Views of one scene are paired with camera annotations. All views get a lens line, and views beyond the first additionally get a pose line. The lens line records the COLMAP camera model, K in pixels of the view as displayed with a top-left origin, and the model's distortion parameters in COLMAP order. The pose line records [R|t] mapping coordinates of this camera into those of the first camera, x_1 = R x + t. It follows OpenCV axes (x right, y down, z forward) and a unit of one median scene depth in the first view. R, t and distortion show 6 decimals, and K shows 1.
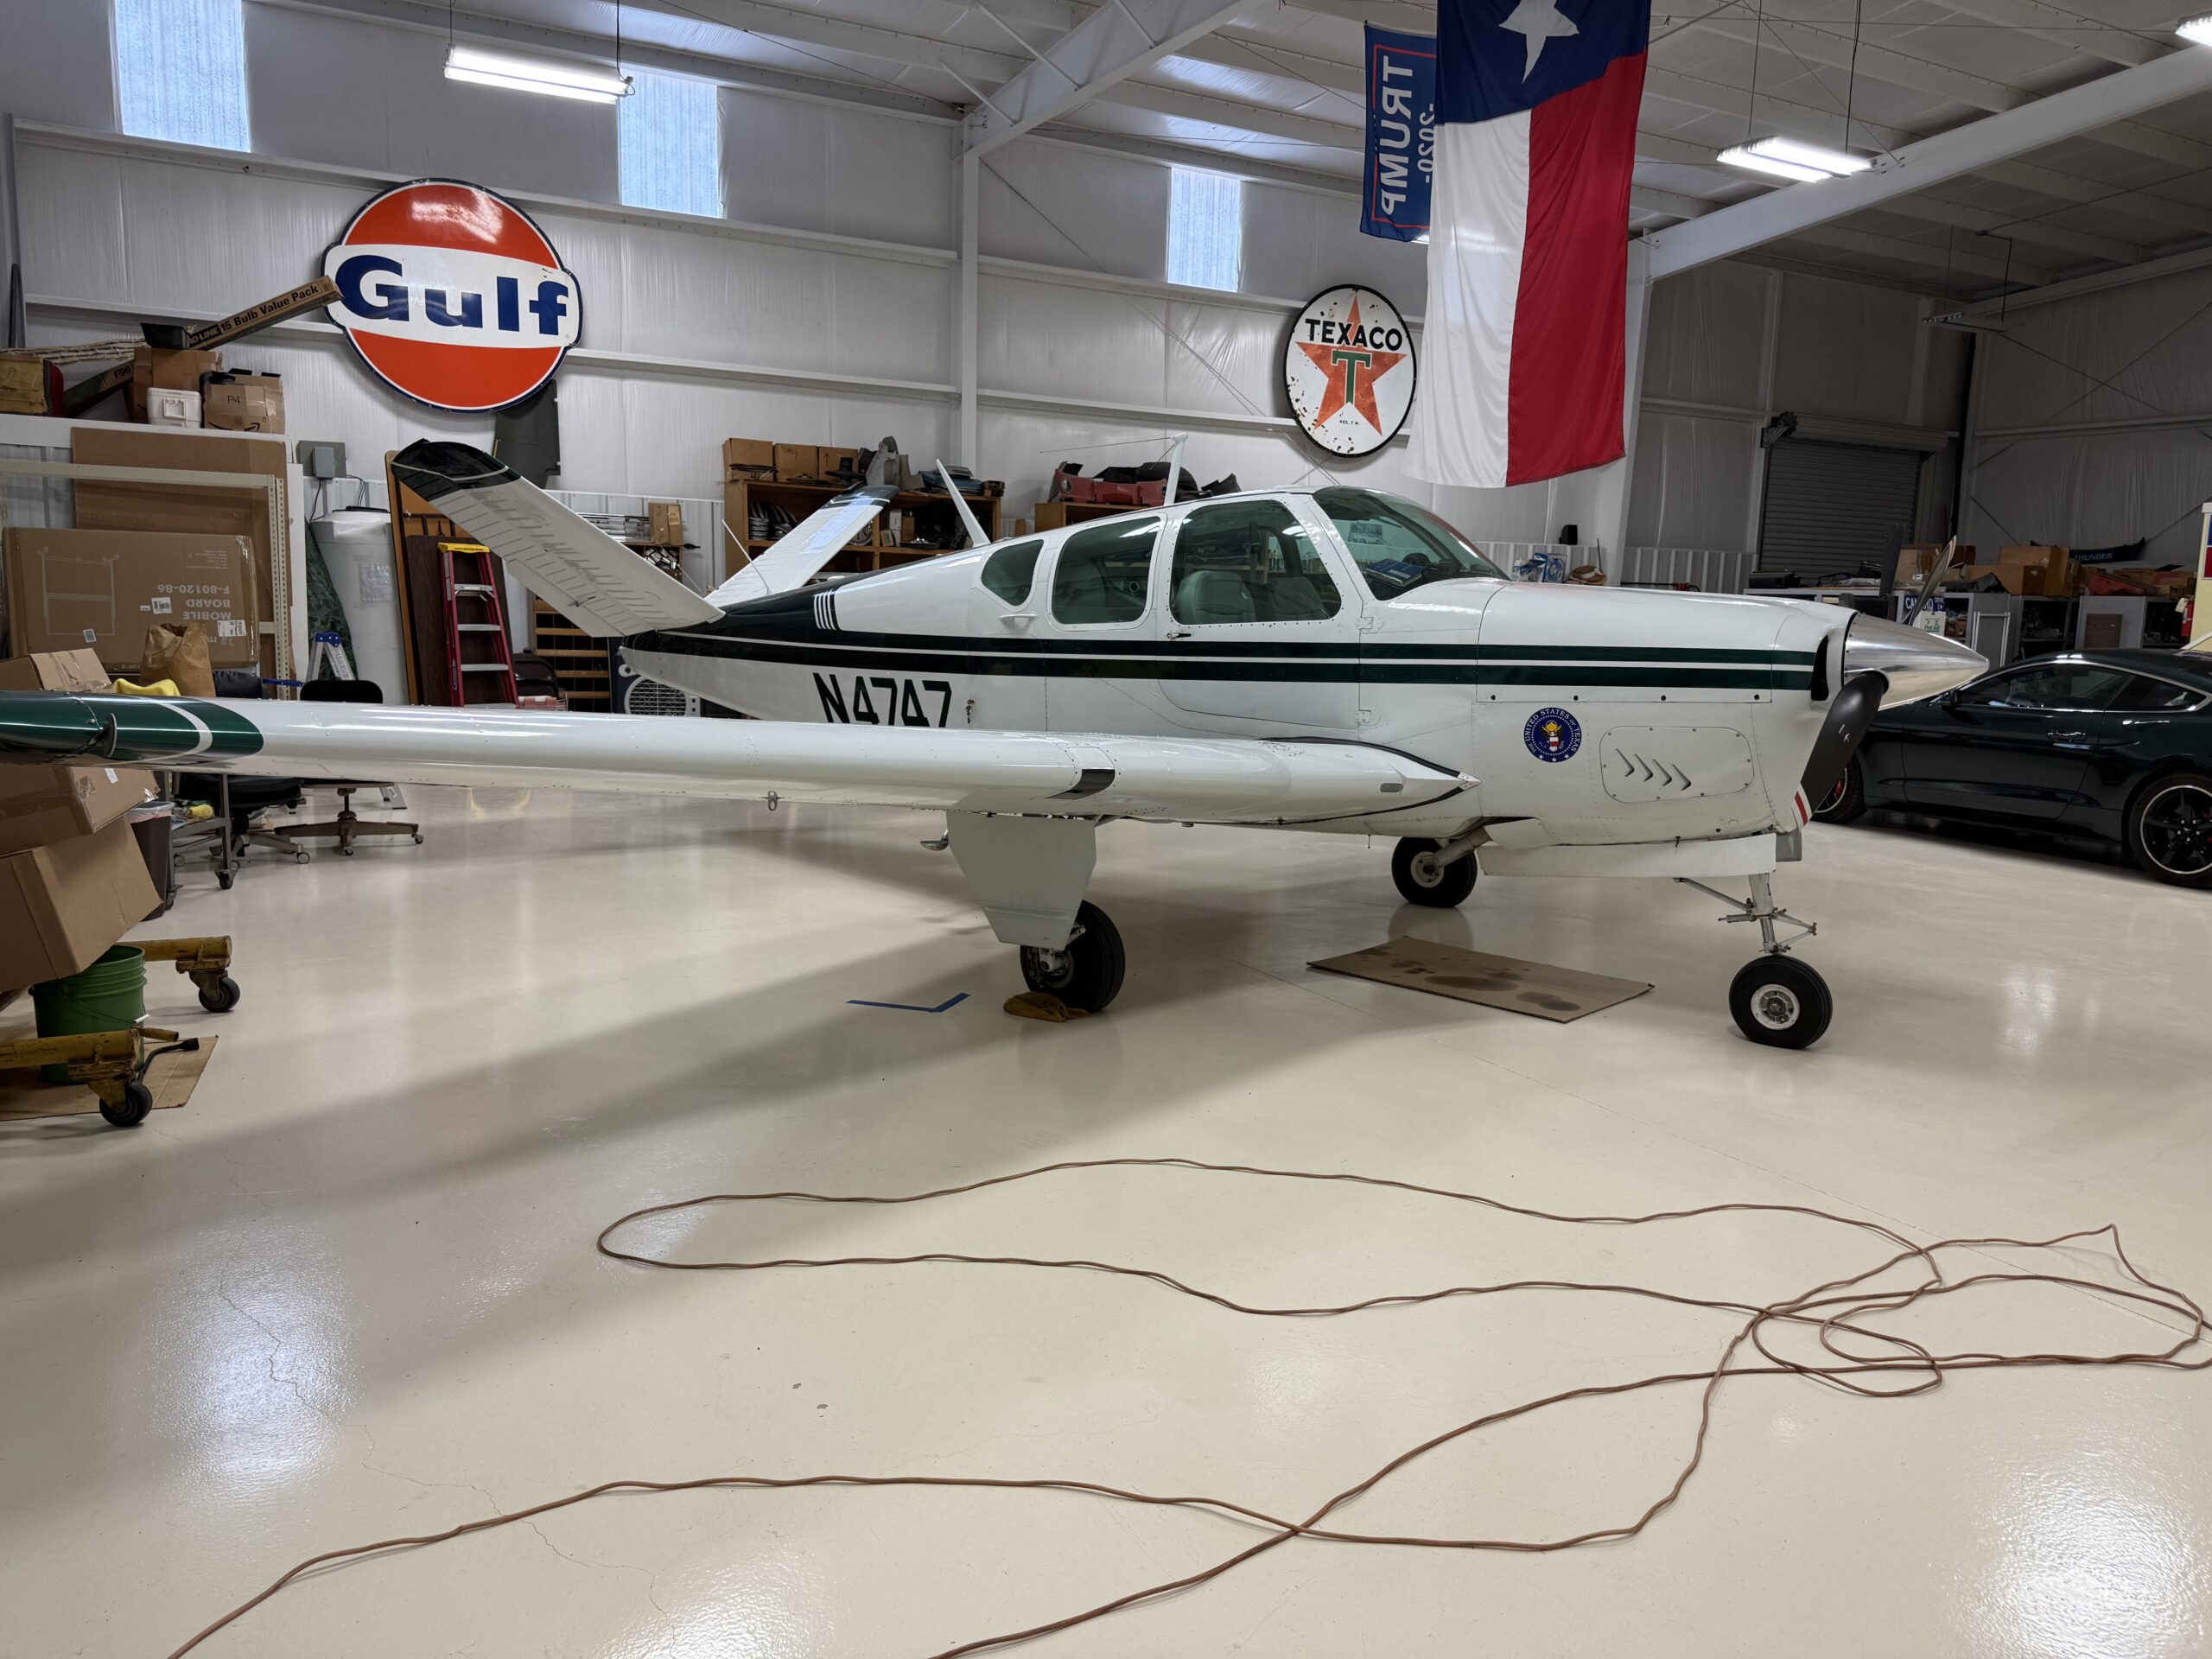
lens RADIAL K [[1567.7, 0, 1106.0], [0, 1567.7, 829.5], [0, 0, 1]] dist [0.082020, -0.132189]
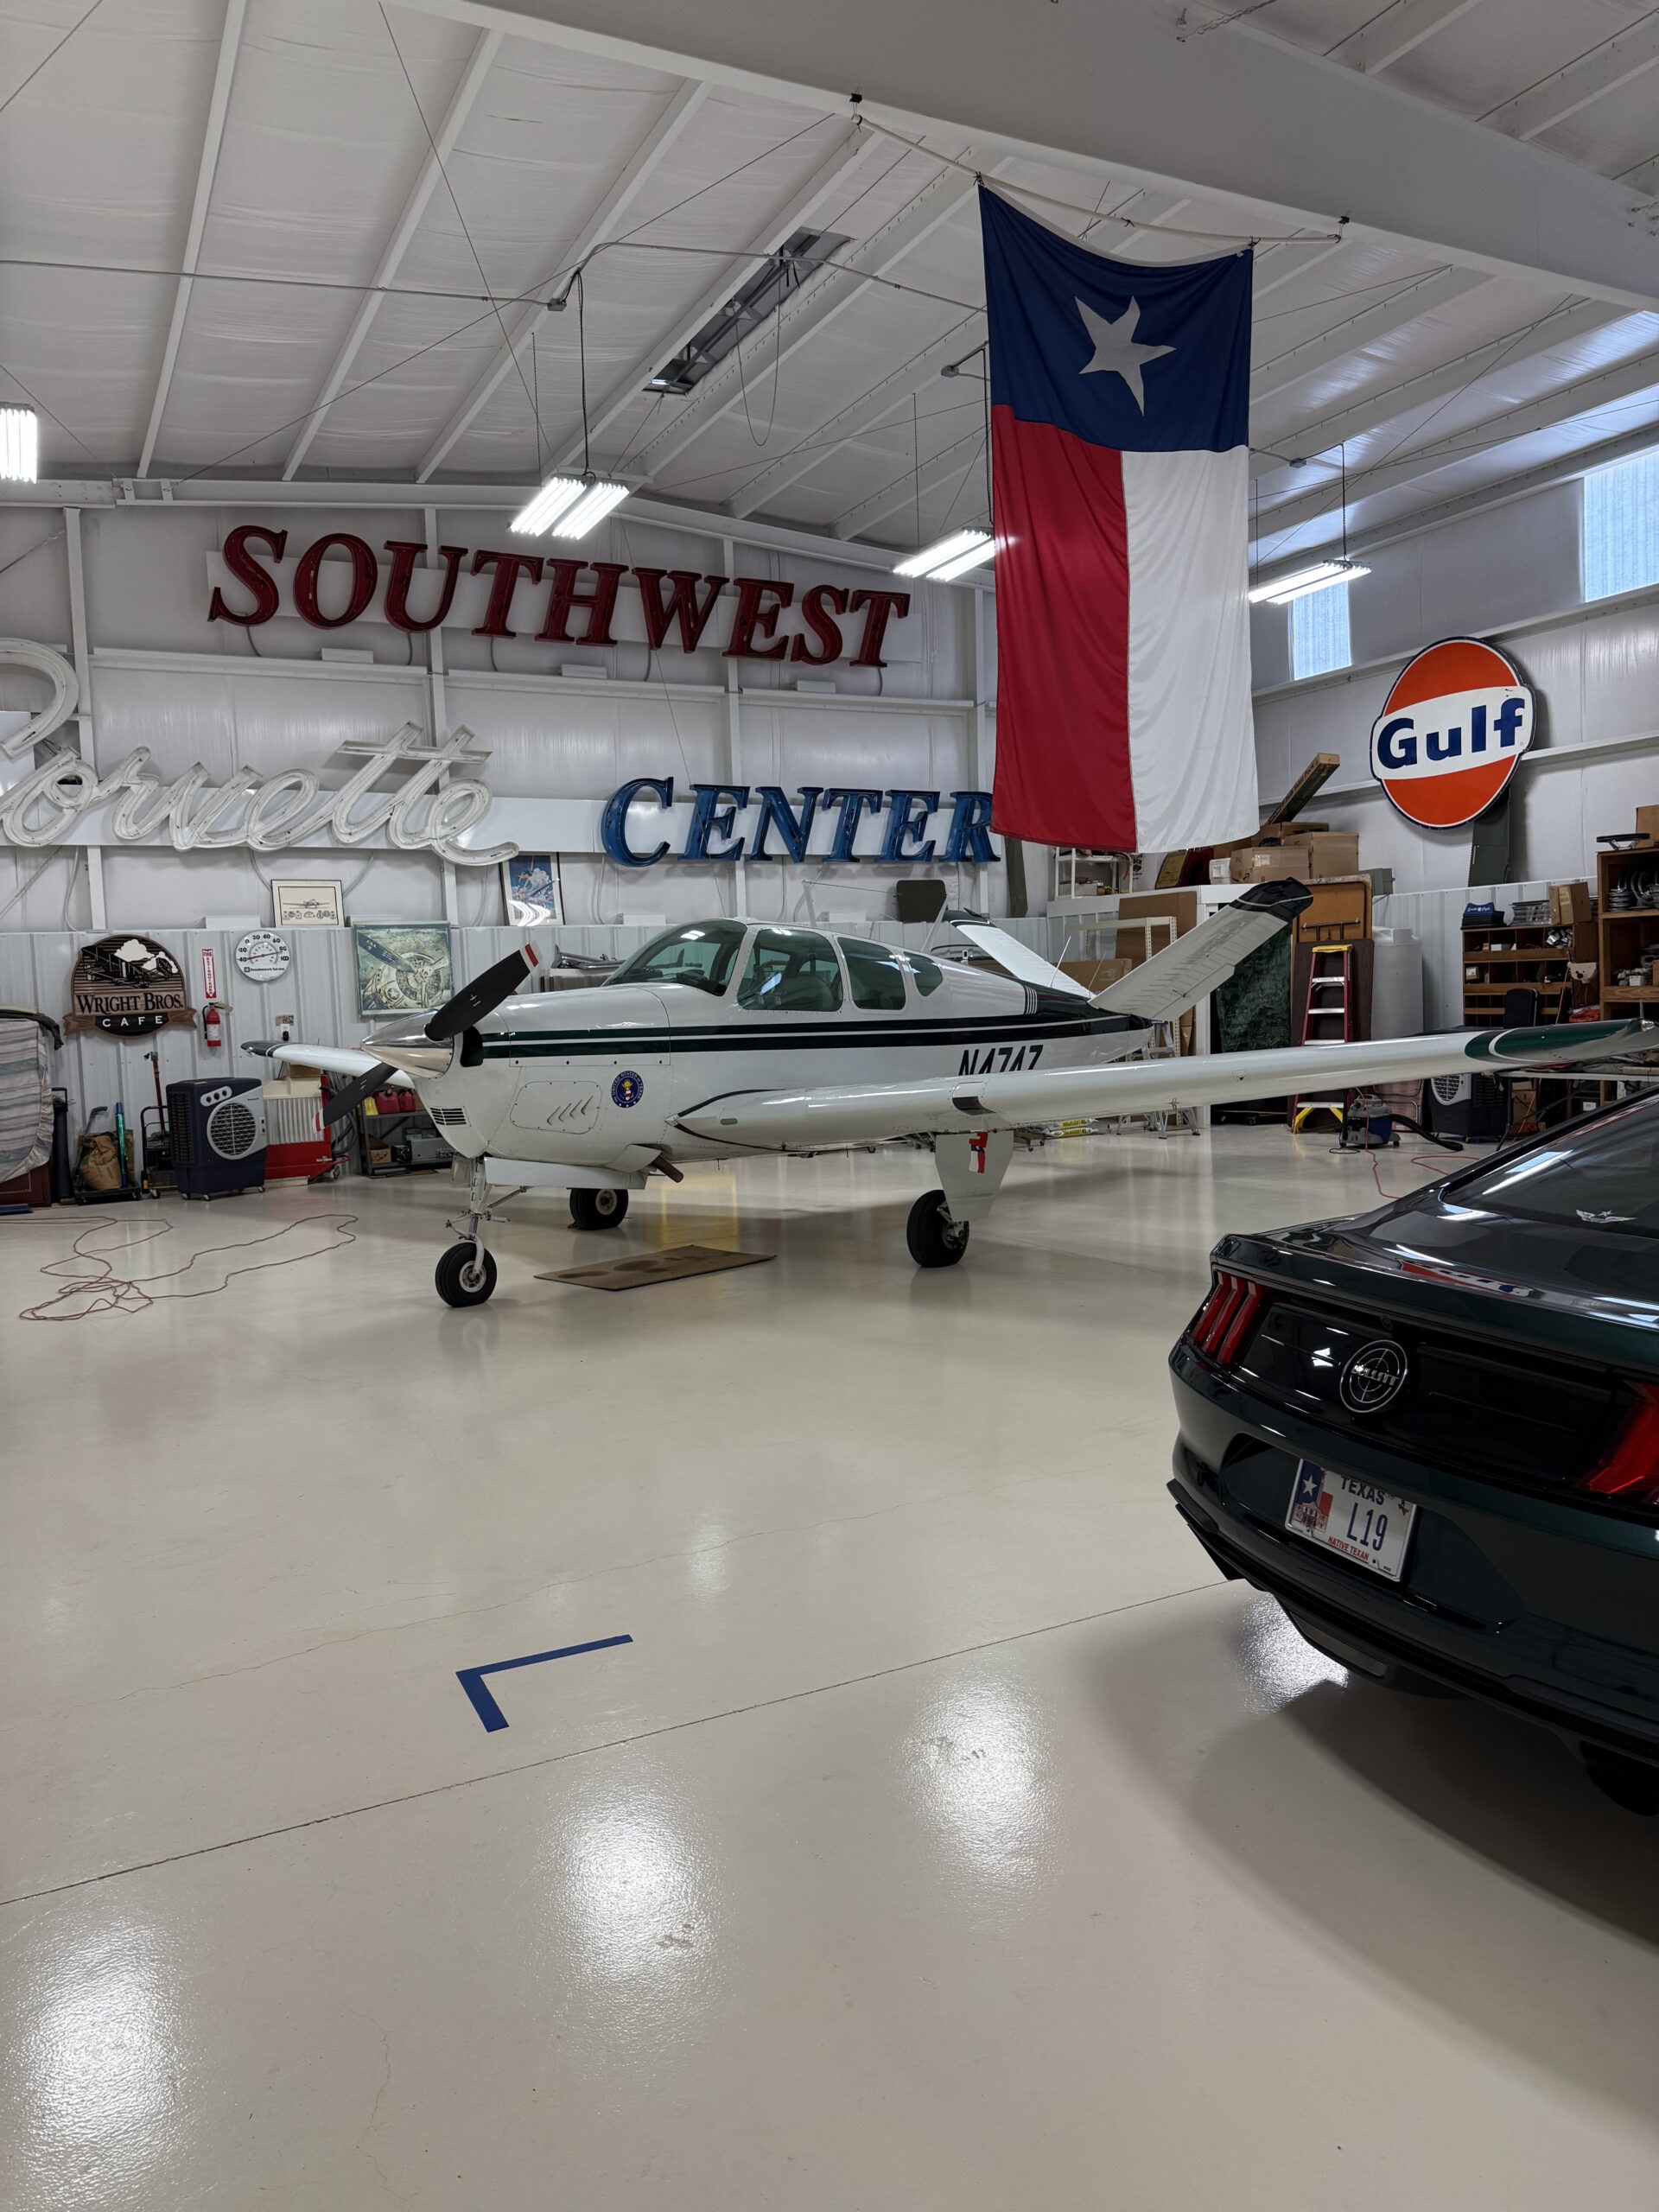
lens RADIAL K [[1534.8, 0, 817.1], [0, 1534.8, 1101.7], [0, 0, 1]] dist [0.180432, -0.400524]
pose [[-0.040956, 0.045571, -0.998121, 0.795965], [-0.107635, 0.992945, 0.049751, -0.067471], [0.993347, 0.109470, -0.035762, 0.596473]]
